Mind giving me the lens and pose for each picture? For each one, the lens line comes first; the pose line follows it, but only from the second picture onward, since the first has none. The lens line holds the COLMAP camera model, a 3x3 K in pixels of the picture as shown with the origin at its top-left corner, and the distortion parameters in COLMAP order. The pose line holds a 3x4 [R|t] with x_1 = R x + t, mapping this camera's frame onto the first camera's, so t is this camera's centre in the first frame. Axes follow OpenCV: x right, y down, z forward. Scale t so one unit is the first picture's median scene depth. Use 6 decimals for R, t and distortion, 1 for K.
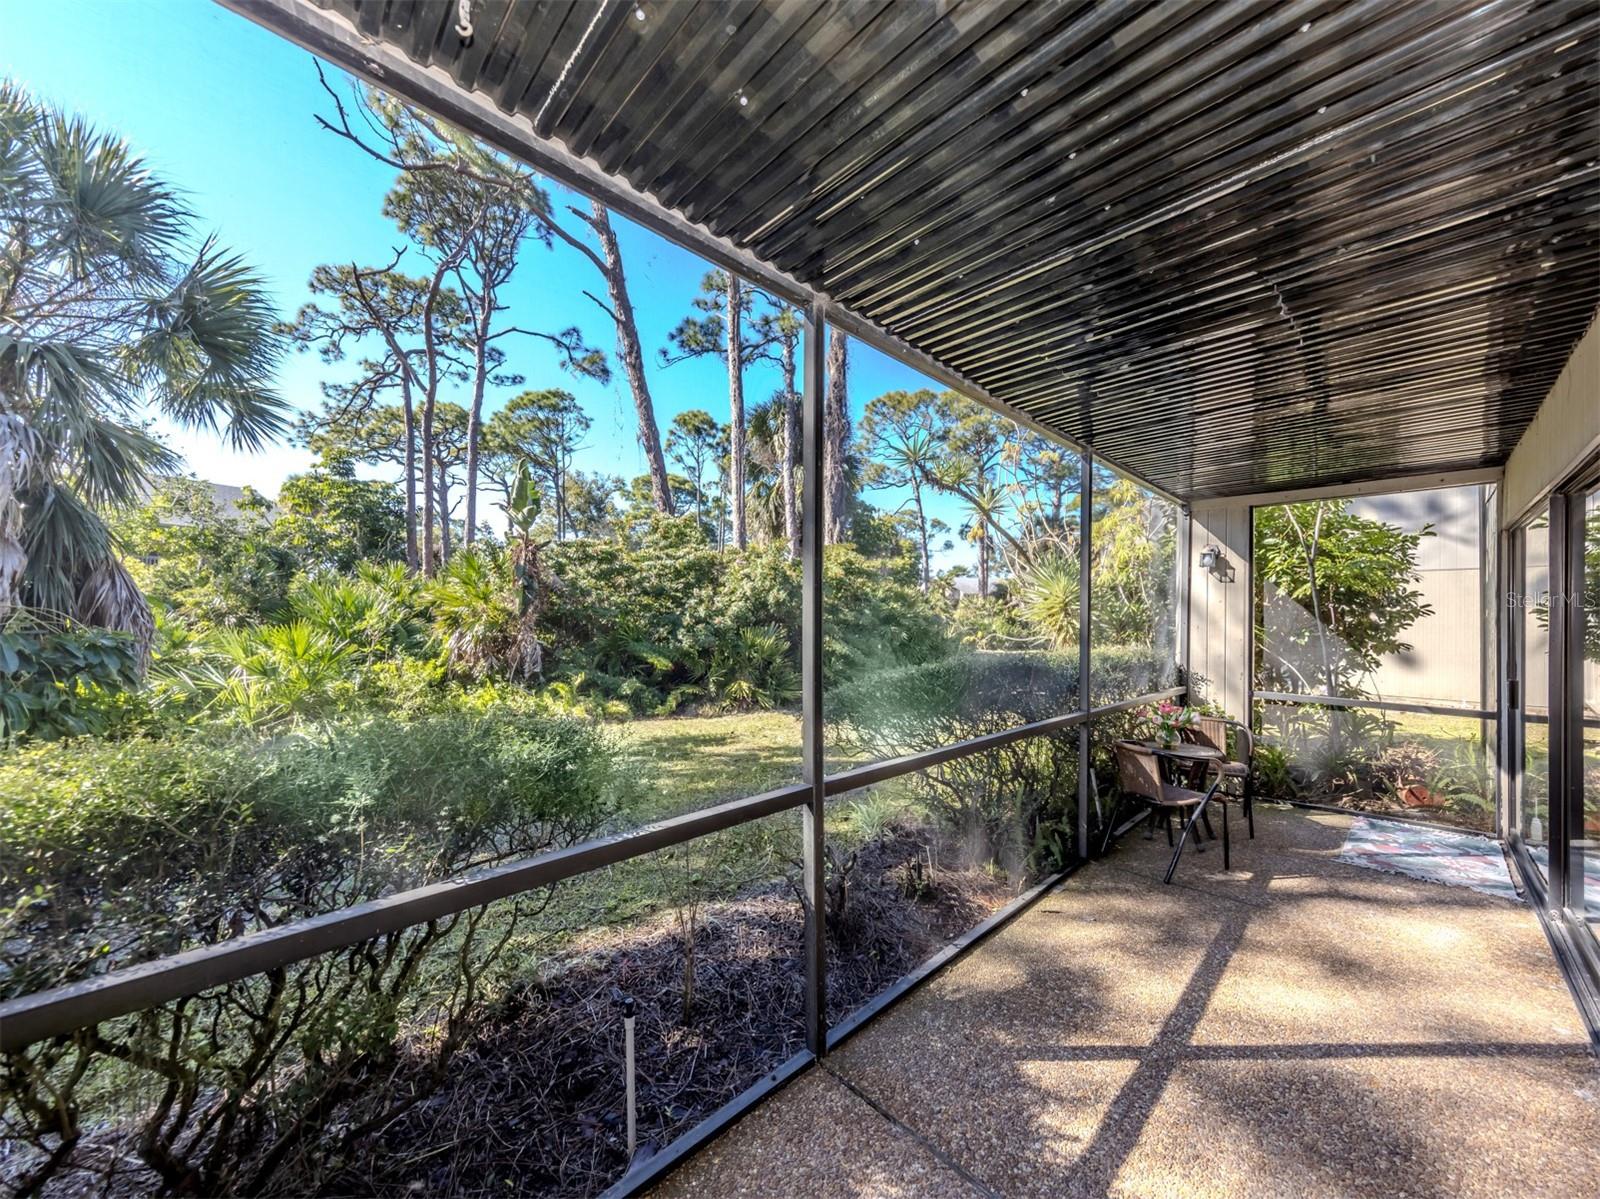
lens RADIAL K [[584.6, 0, 825.5], [0, 584.6, 603.2], [0, 0, 1]] dist [0.000406, 0.000047]
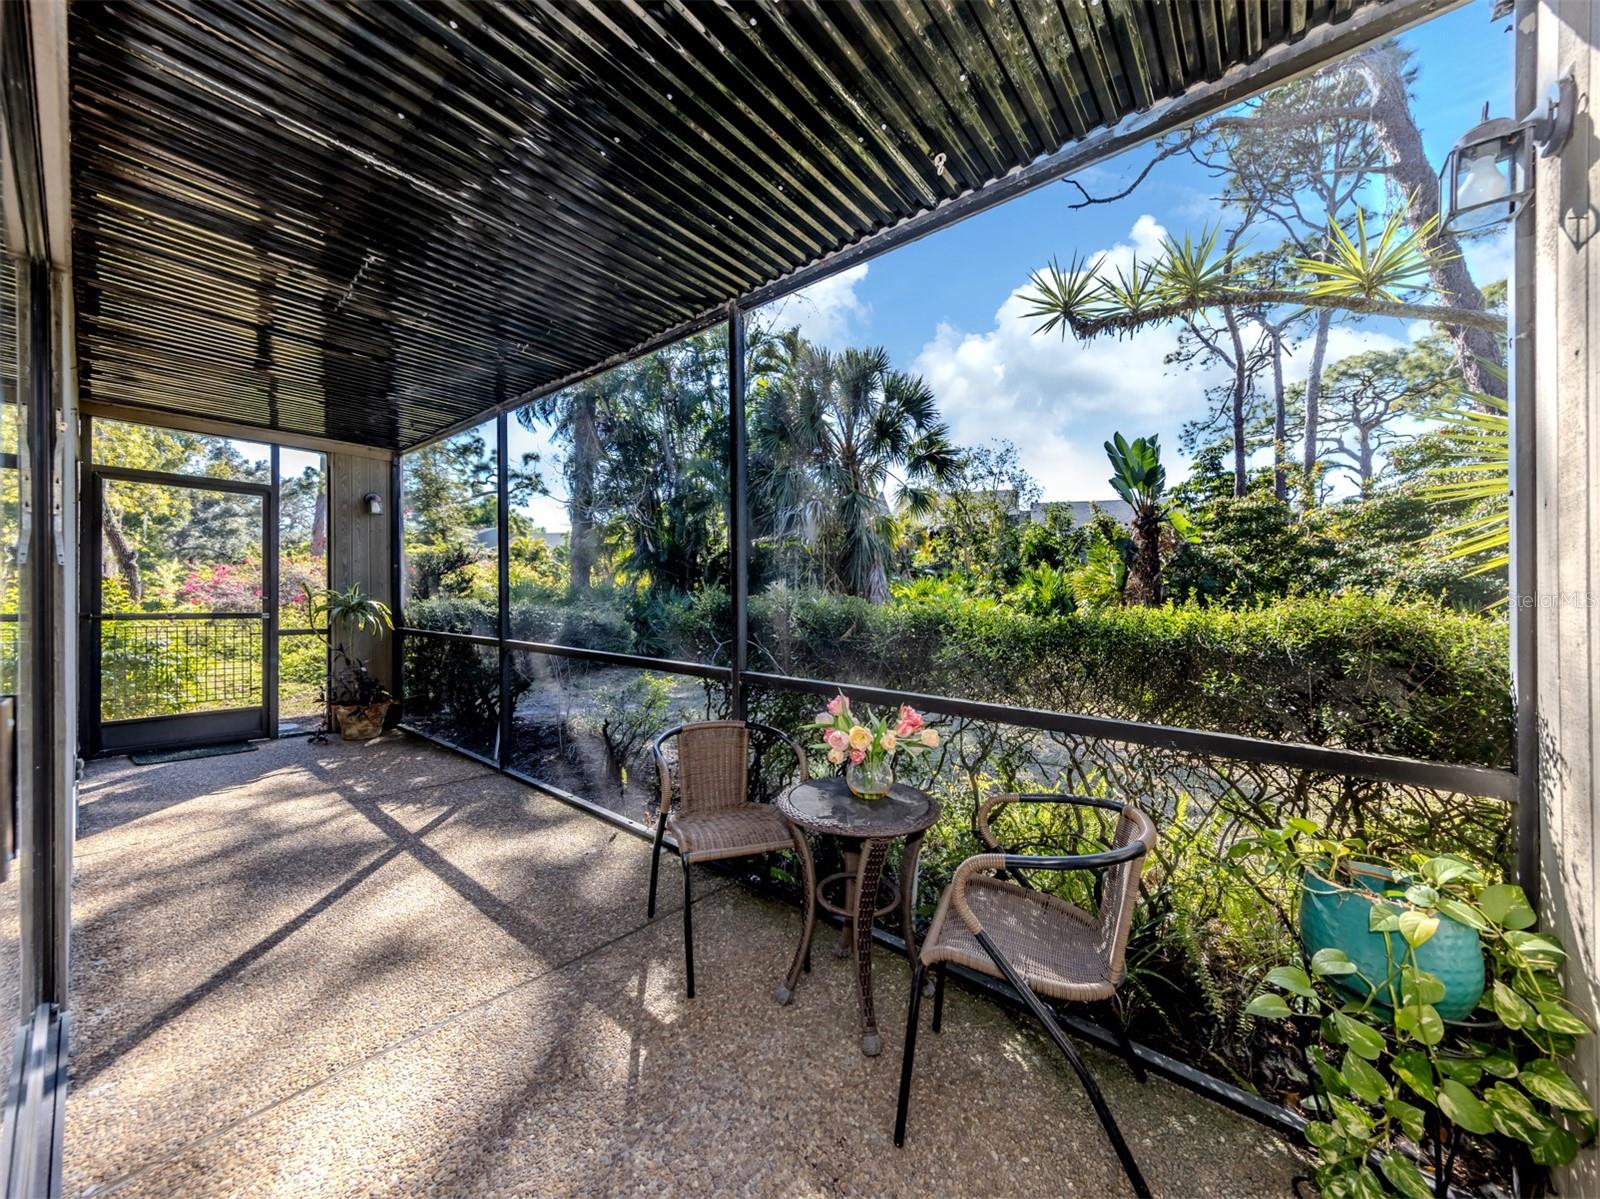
lens RADIAL K [[584.6, 0, 825.5], [0, 584.6, 603.2], [0, 0, 1]] dist [0.000406, 0.000047]
pose [[0.122898, -0.003615, -0.992413, 1.821974], [0.021638, 0.999765, -0.000962, 0.162197], [0.992183, -0.021356, 0.122948, 1.573159]]
